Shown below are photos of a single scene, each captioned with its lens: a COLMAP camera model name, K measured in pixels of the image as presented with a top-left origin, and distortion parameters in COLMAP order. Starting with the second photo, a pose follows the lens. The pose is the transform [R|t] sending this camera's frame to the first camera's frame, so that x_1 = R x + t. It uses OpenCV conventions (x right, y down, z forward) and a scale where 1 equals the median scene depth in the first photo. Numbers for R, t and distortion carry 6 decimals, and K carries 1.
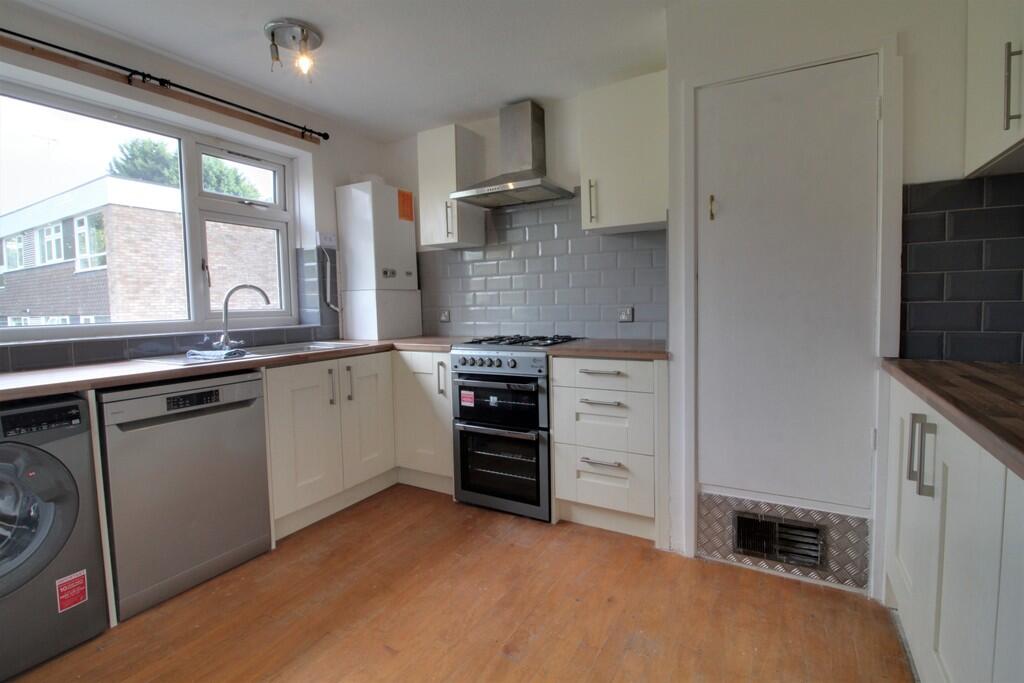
lens RADIAL K [[474.4, 0, 515.4], [0, 474.4, 328.6], [0, 0, 1]] dist [-0.000462, -0.012802]
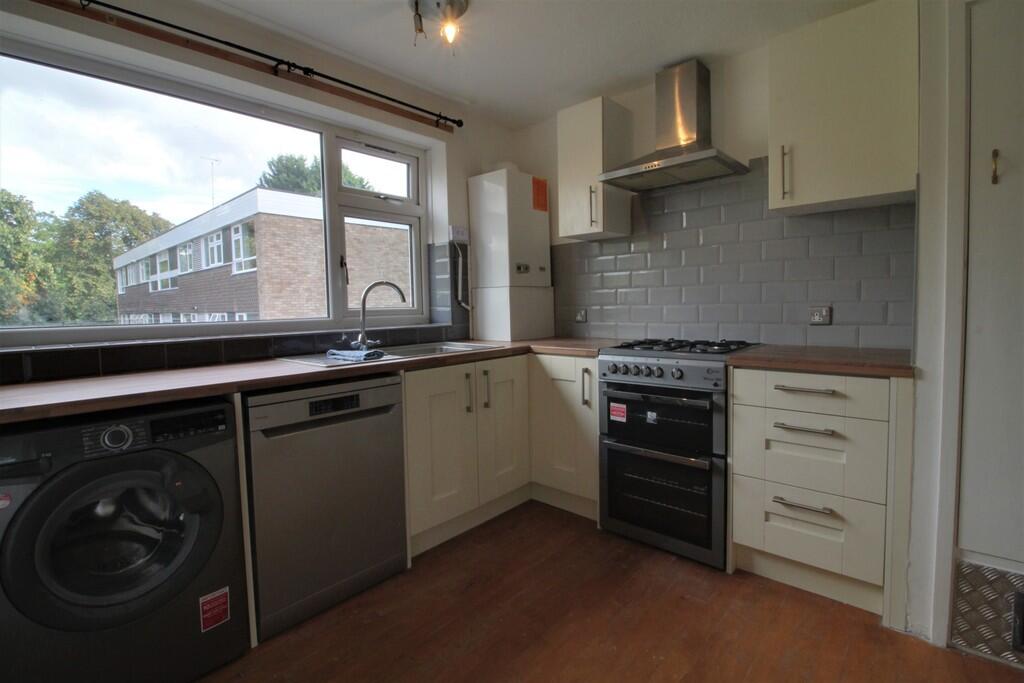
lens RADIAL K [[474.4, 0, 515.4], [0, 474.4, 328.6], [0, 0, 1]] dist [-0.000462, -0.012802]
pose [[0.976899, 0.012739, -0.213323, -0.110300], [-0.012383, 0.999919, 0.003005, -0.004490], [0.213344, -0.000293, 0.976977, 0.133670]]
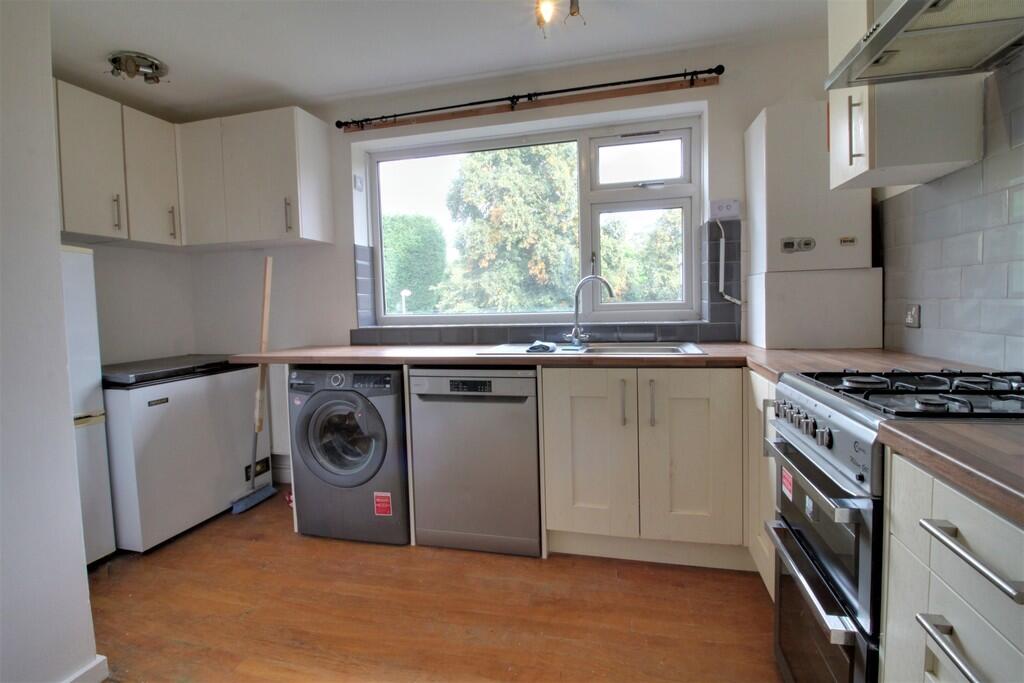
lens RADIAL K [[474.7, 0, 516.4], [0, 474.7, 328.7], [0, 0, 1]] dist [0.000135, -0.013359]
pose [[0.272614, 0.064611, -0.959952, 0.324364], [-0.030535, 0.997821, 0.058489, -0.041492], [0.961639, 0.013368, 0.273993, 0.627407]]
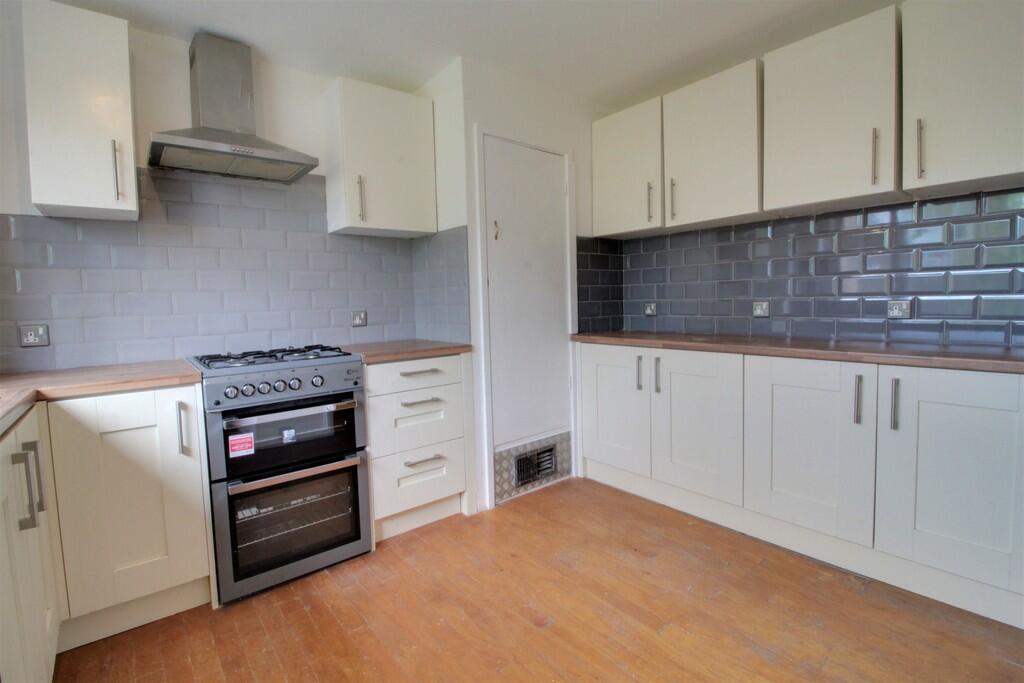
lens RADIAL K [[474.4, 0, 515.4], [0, 474.4, 328.6], [0, 0, 1]] dist [-0.000462, -0.012802]
pose [[0.357468, -0.046050, 0.932790, -0.644596], [0.073414, 0.997079, 0.021089, -0.007196], [-0.931036, 0.060941, 0.359804, 0.403359]]
